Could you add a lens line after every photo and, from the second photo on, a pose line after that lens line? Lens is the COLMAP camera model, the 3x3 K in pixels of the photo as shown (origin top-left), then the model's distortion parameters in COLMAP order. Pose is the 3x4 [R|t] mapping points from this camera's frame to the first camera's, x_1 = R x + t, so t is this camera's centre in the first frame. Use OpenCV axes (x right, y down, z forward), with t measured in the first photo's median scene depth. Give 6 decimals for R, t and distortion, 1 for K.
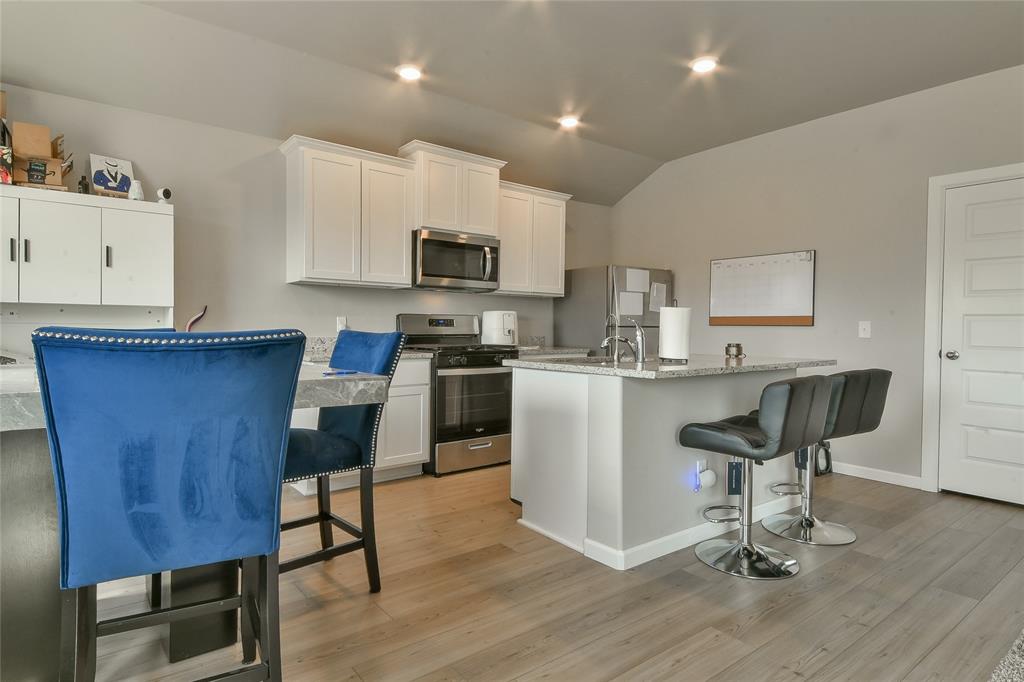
lens RADIAL K [[559.9, 0, 508.8], [0, 559.9, 332.5], [0, 0, 1]] dist [0.036629, -0.019150]
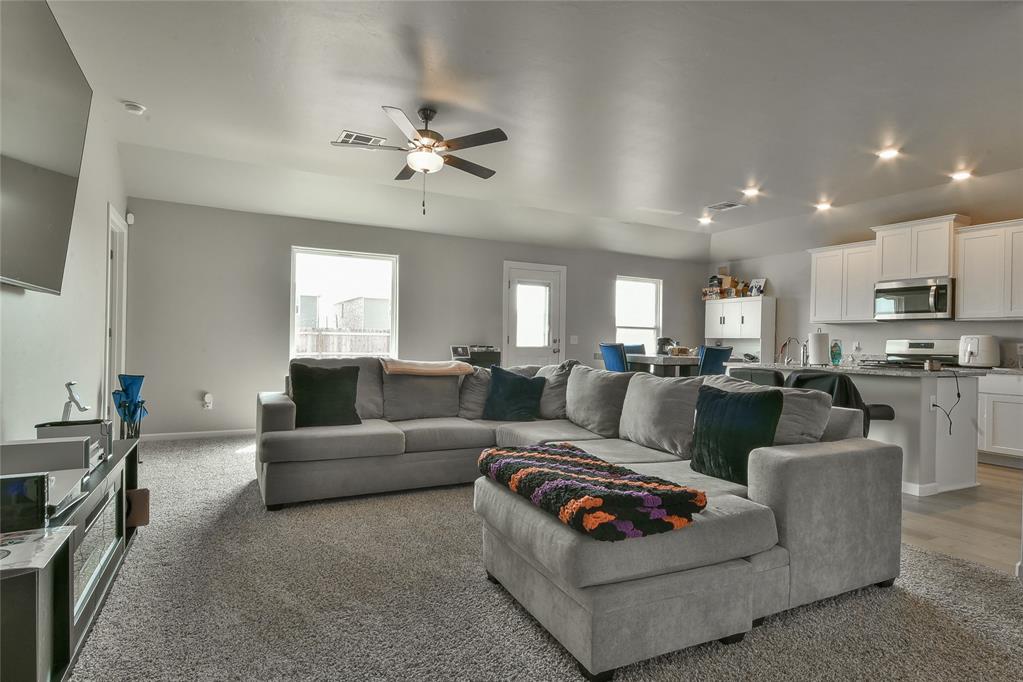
lens RADIAL K [[559.4, 0, 510.4], [0, 559.4, 336.4], [0, 0, 1]] dist [0.036629, -0.019150]
pose [[-0.197268, -0.020461, -0.980136, 1.546242], [-0.029743, 0.999447, -0.014878, 0.011117], [0.979898, 0.026217, -0.197767, 0.340075]]
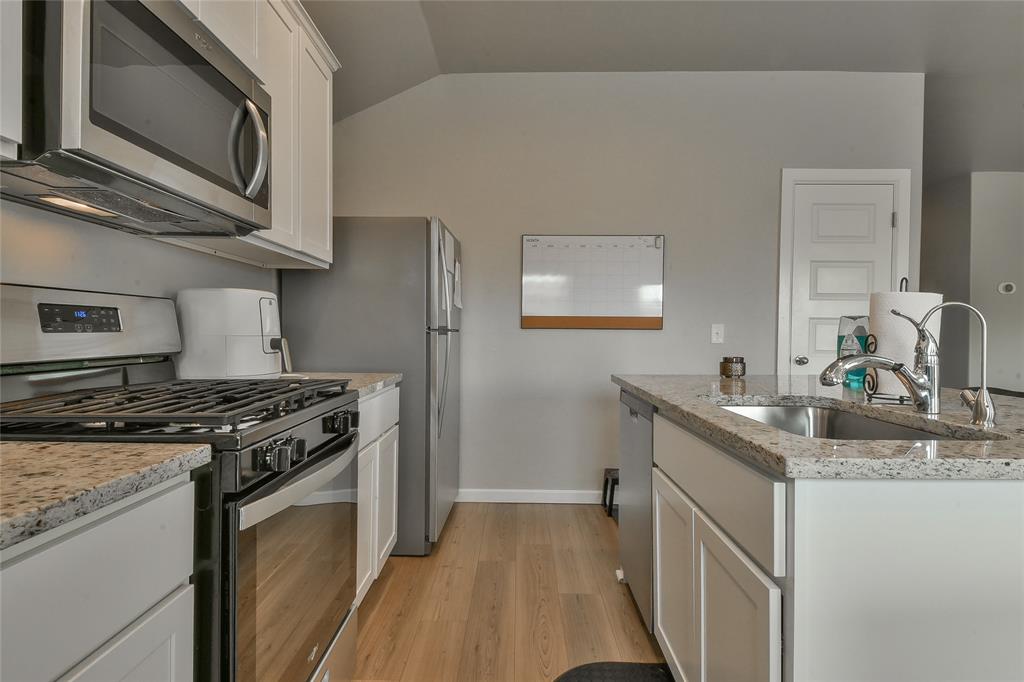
lens RADIAL K [[559.9, 0, 512.8], [0, 559.9, 332.6], [0, 0, 1]] dist [0.036629, -0.019150]
pose [[0.626232, -0.004831, 0.779622, -0.231664], [0.006858, 0.999976, 0.000688, -0.009786], [-0.779607, 0.004916, 0.626250, 0.711301]]
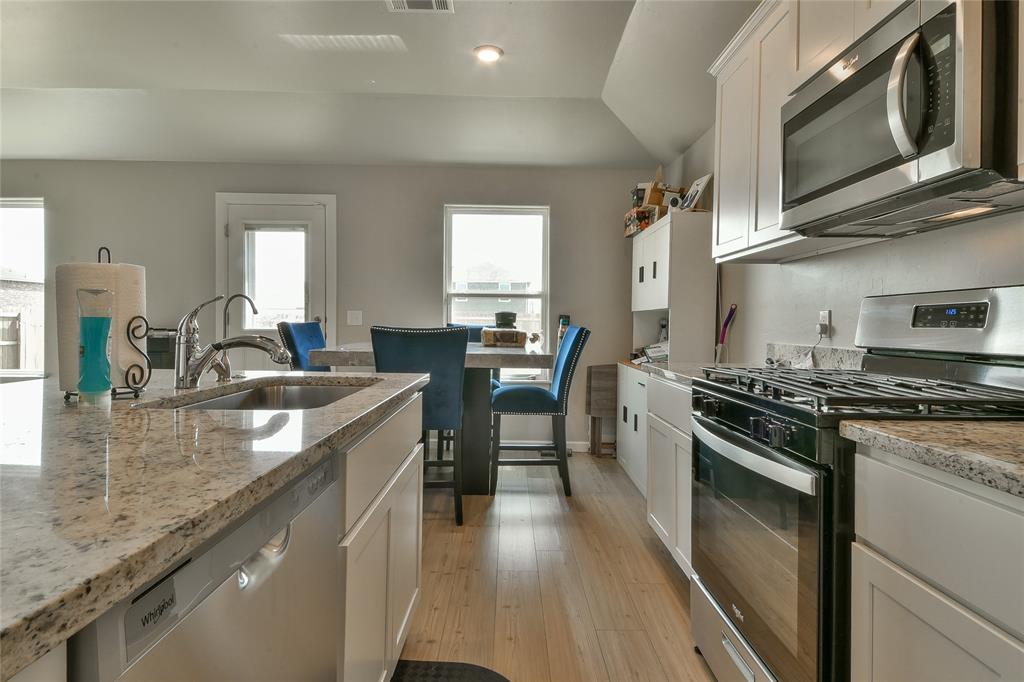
lens RADIAL K [[559.9, 0, 497.5], [0, 559.9, 321.3], [0, 0, 1]] dist [0.036629, -0.019150]
pose [[-0.627240, -0.017157, -0.778637, 0.337205], [-0.022803, 0.999733, -0.003659, -0.007488], [0.778492, 0.015460, -0.627464, 1.111385]]
